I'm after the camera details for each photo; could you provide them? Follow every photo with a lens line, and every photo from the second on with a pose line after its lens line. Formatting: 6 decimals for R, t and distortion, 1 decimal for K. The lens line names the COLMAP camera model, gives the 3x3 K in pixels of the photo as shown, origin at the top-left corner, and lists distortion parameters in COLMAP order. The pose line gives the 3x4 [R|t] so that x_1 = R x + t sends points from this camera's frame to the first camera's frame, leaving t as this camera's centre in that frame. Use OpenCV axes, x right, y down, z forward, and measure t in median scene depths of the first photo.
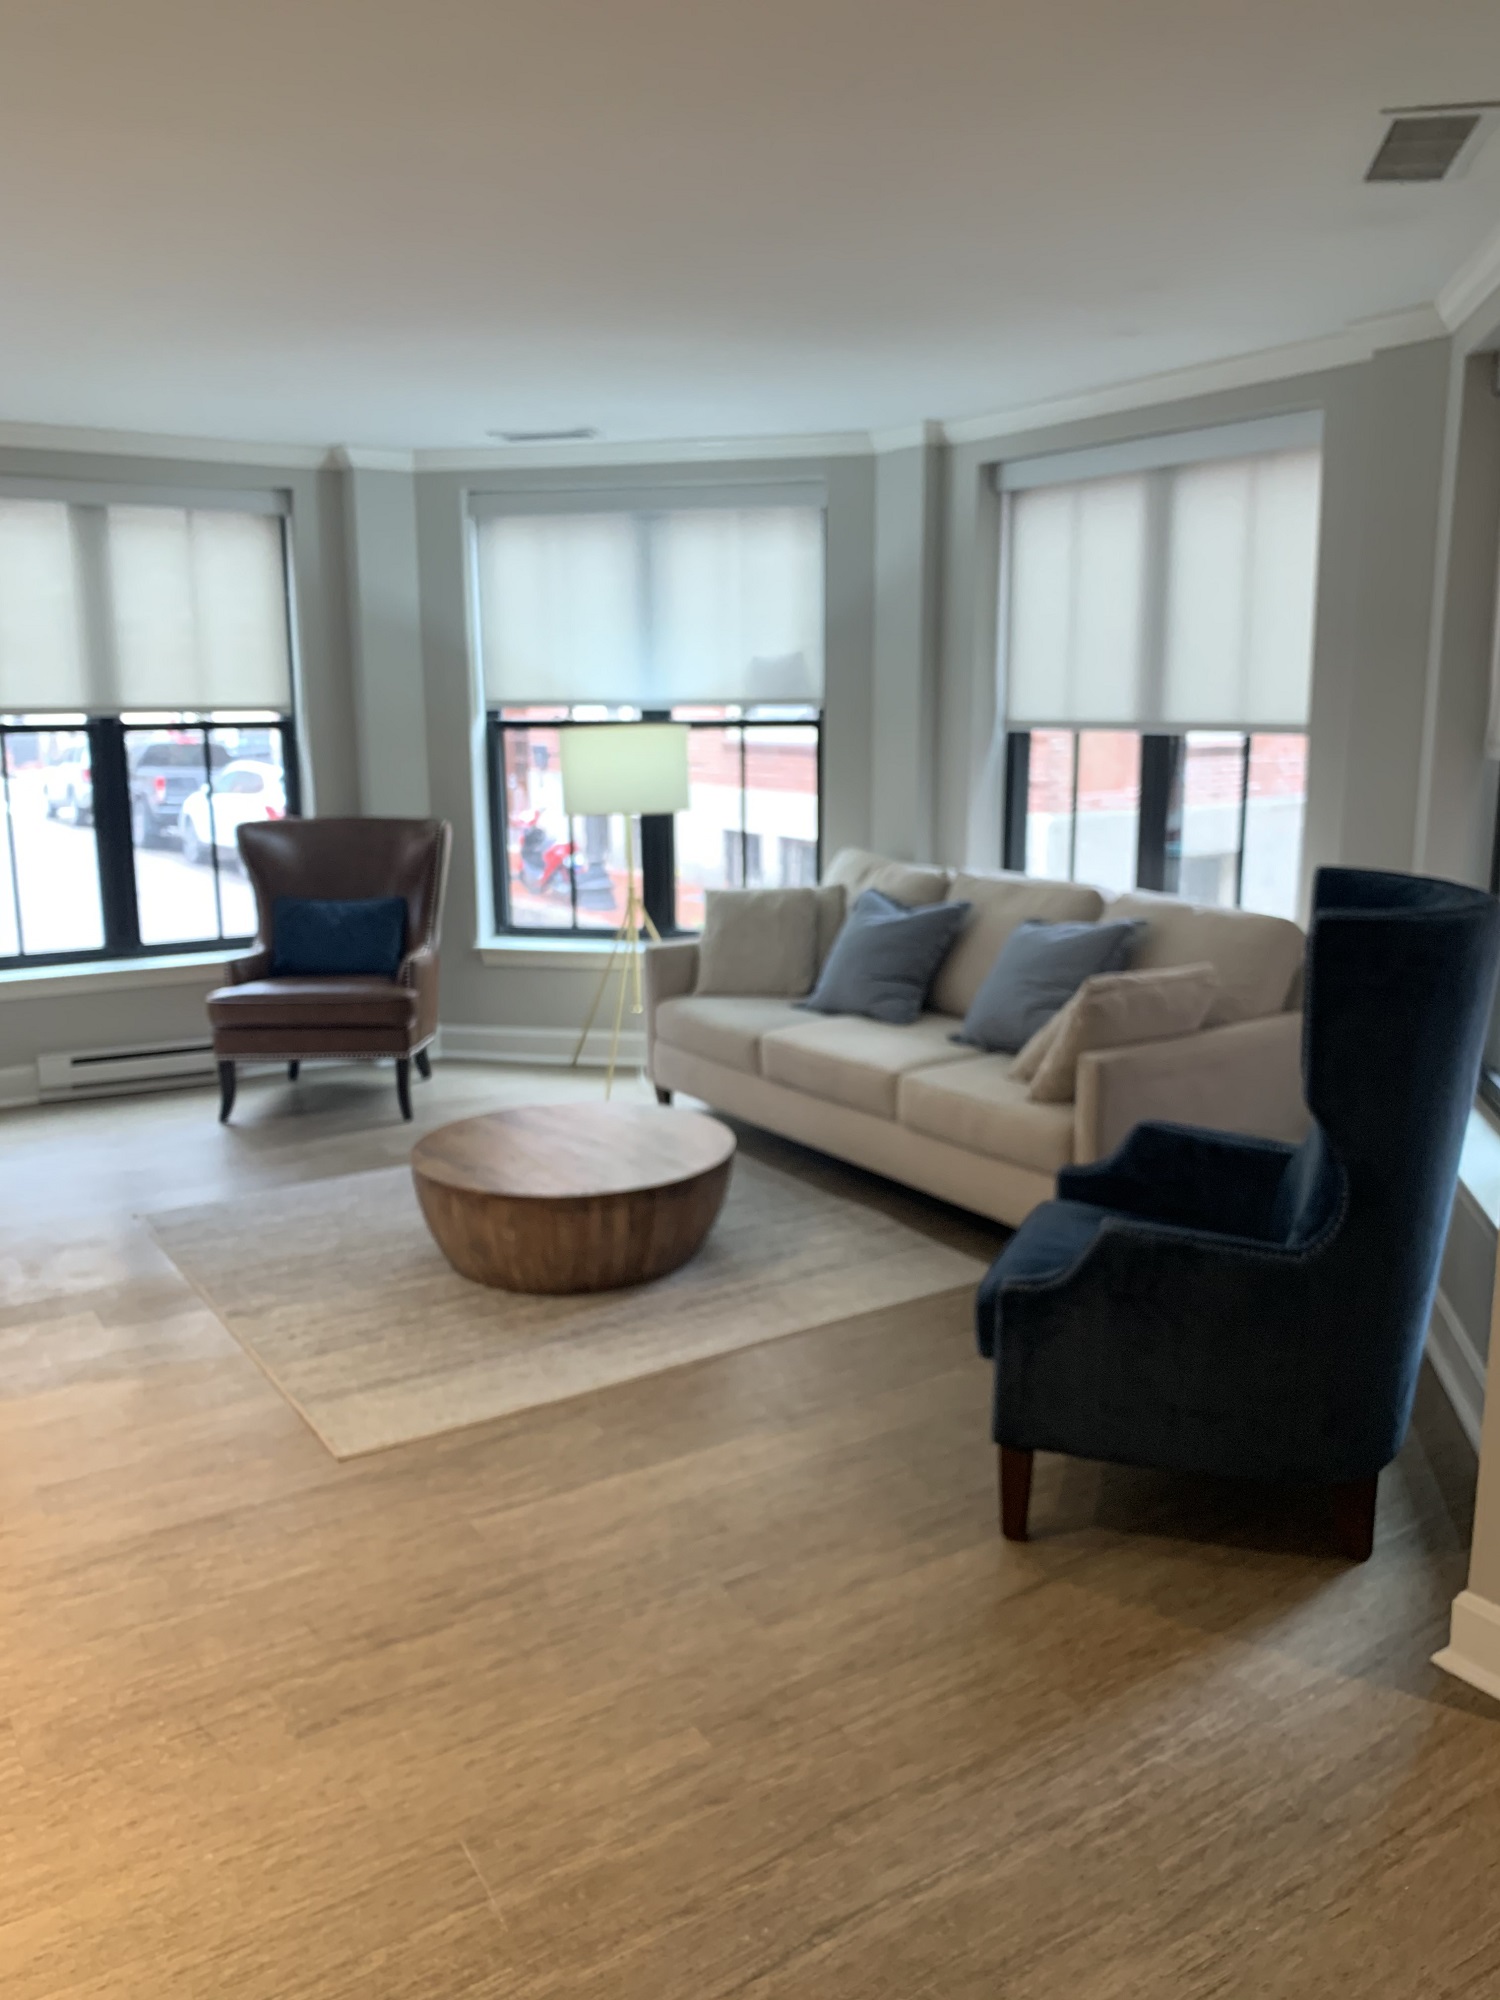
lens RADIAL K [[1537.9, 0, 758.9], [0, 1537.9, 1017.6], [0, 0, 1]] dist [0.015331, -0.027089]
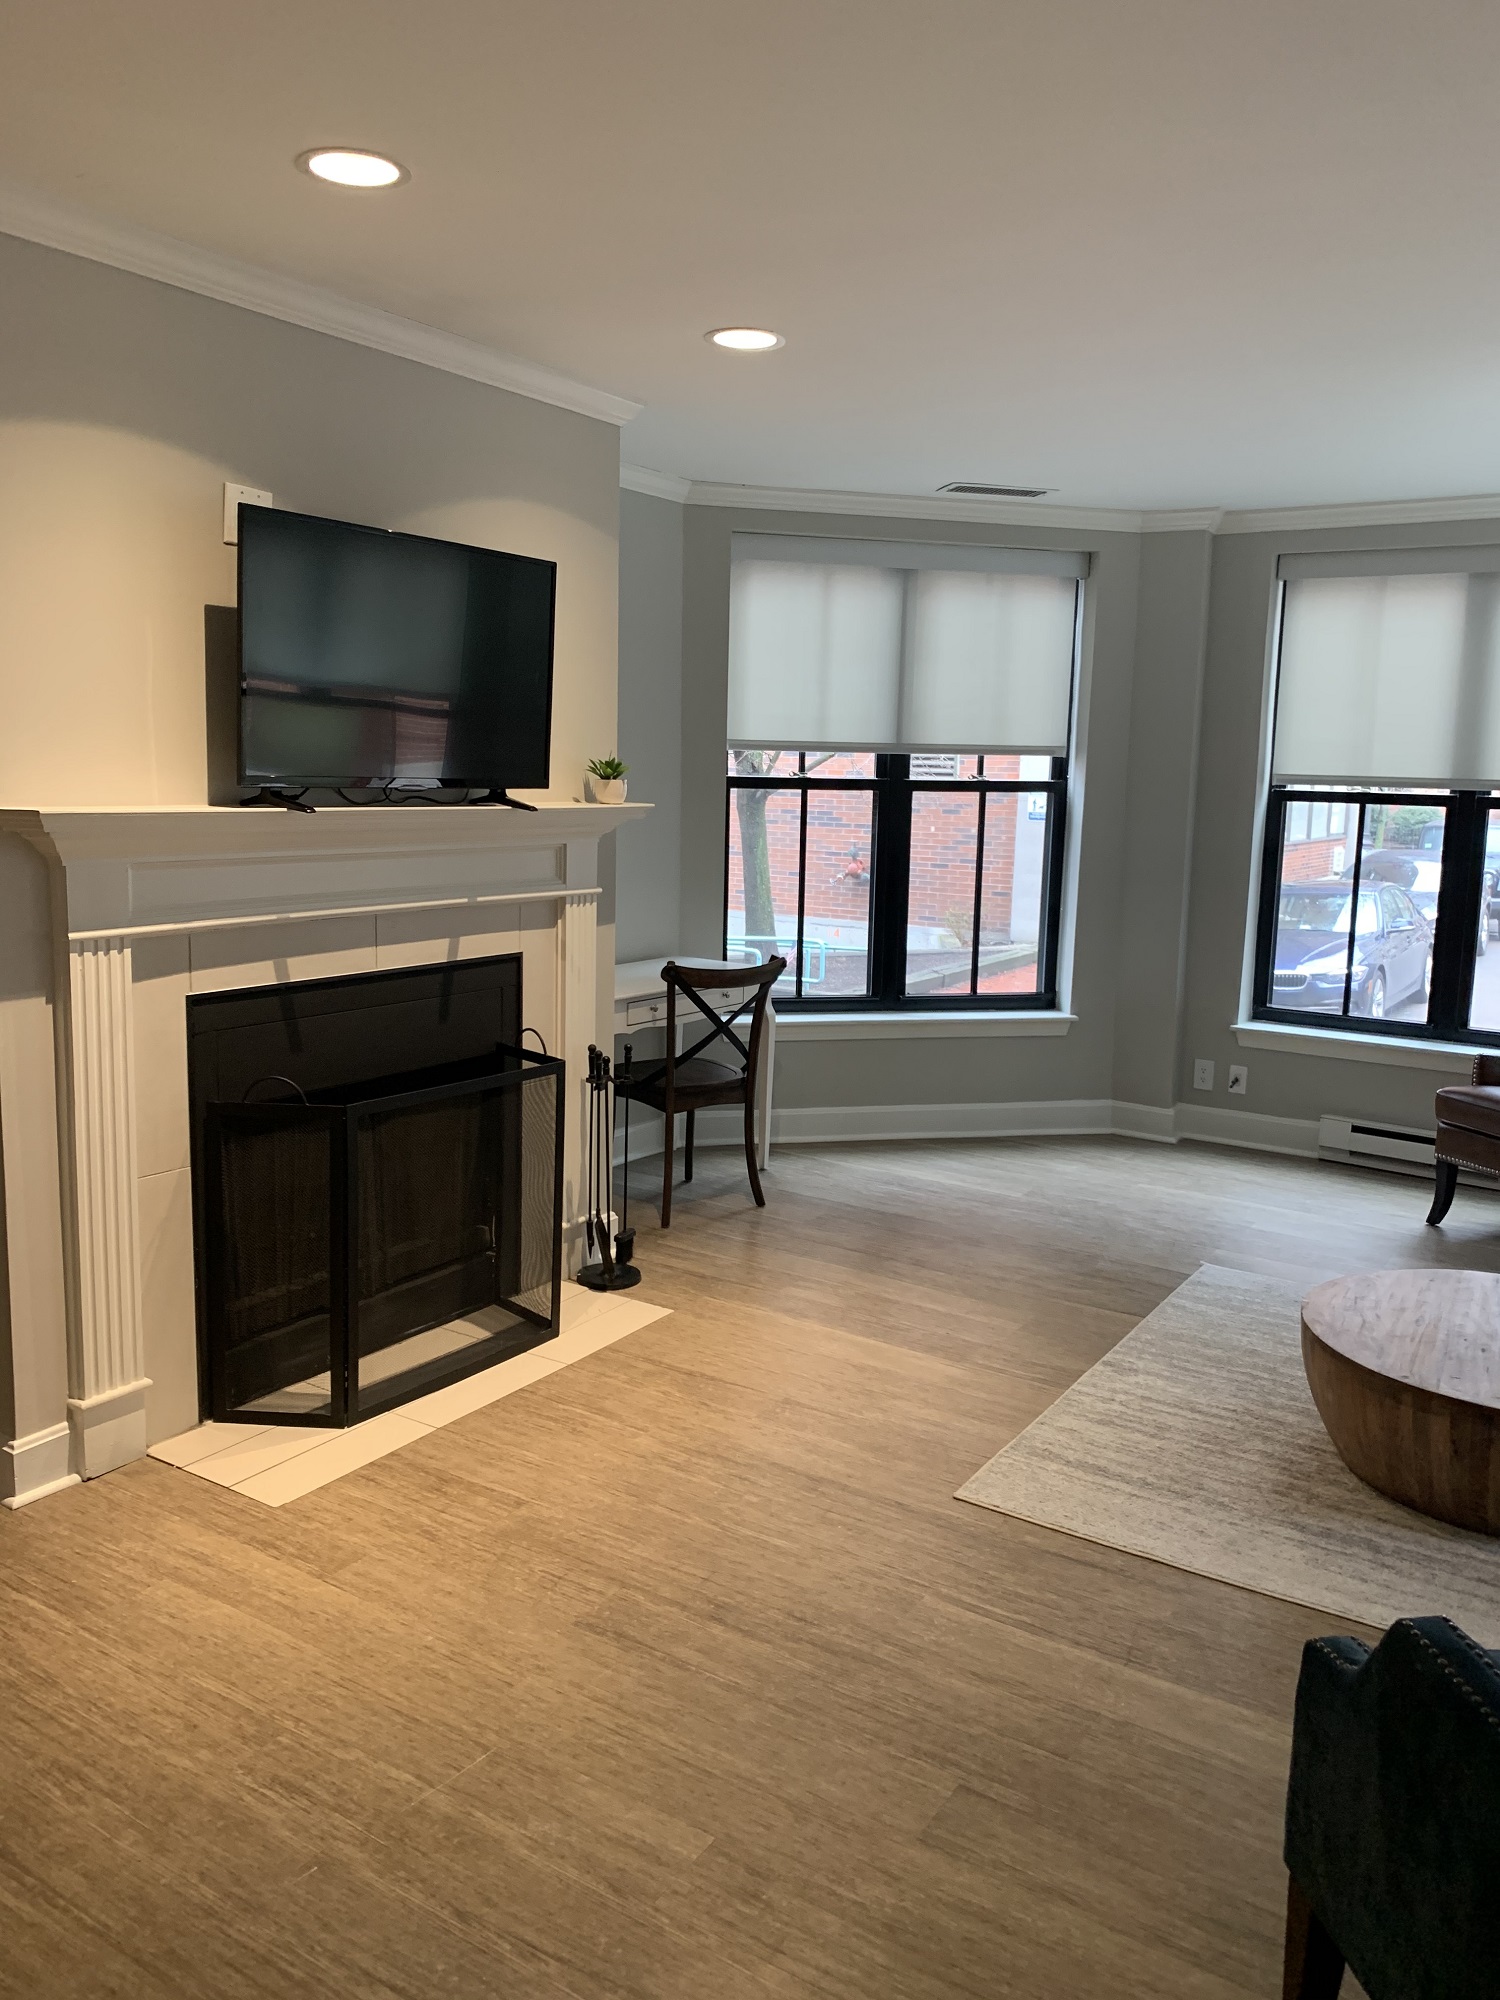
lens RADIAL K [[1537.9, 0, 760.2], [0, 1537.9, 983.2], [0, 0, 1]] dist [0.015331, -0.027089]
pose [[0.409637, 0.143995, -0.900813, 0.554800], [-0.215306, 0.974828, 0.057917, -0.074569], [0.886477, 0.170225, 0.430328, 0.413370]]
